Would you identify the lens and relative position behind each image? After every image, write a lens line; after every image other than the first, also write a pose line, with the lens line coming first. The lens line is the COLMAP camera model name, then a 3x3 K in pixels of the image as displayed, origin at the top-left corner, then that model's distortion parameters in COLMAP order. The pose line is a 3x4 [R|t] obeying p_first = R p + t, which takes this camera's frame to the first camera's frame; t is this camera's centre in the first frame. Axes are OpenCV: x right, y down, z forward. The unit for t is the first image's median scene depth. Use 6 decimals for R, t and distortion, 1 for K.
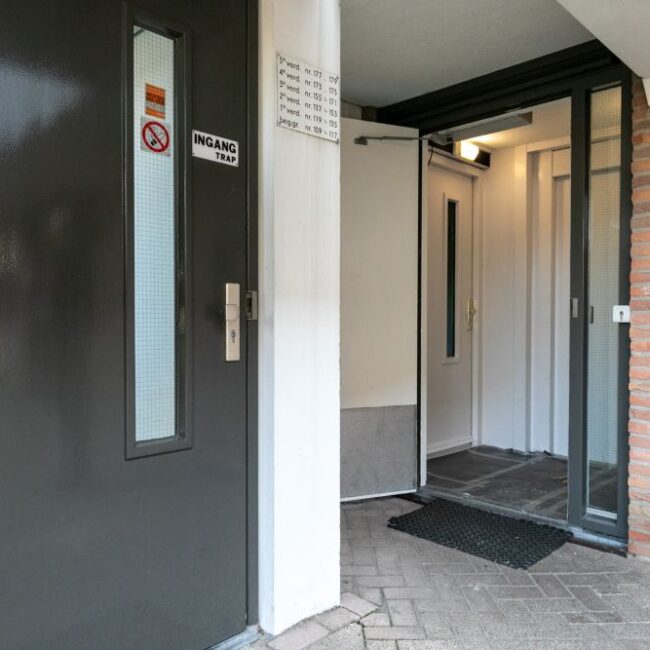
lens RADIAL K [[582.5, 0, 325.0], [0, 582.5, 325.0], [0, 0, 1]] dist [-0.001716, -0.000788]
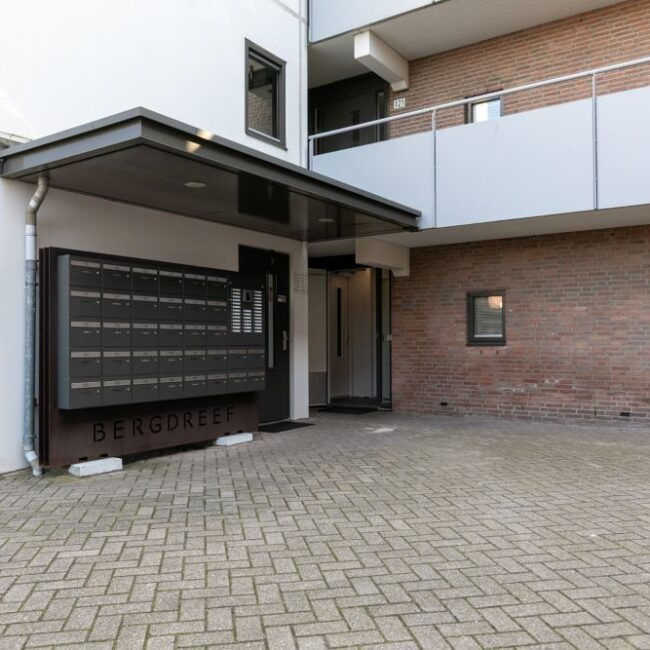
lens RADIAL K [[637.6, 0, 325.0], [0, 637.6, 325.0], [0, 0, 1]] dist [0.000117, -0.000056]
pose [[0.983757, -0.003150, 0.179477, -0.463965], [0.010145, 0.999224, -0.038070, 0.040413], [-0.179217, 0.039272, 0.983025, -2.341404]]
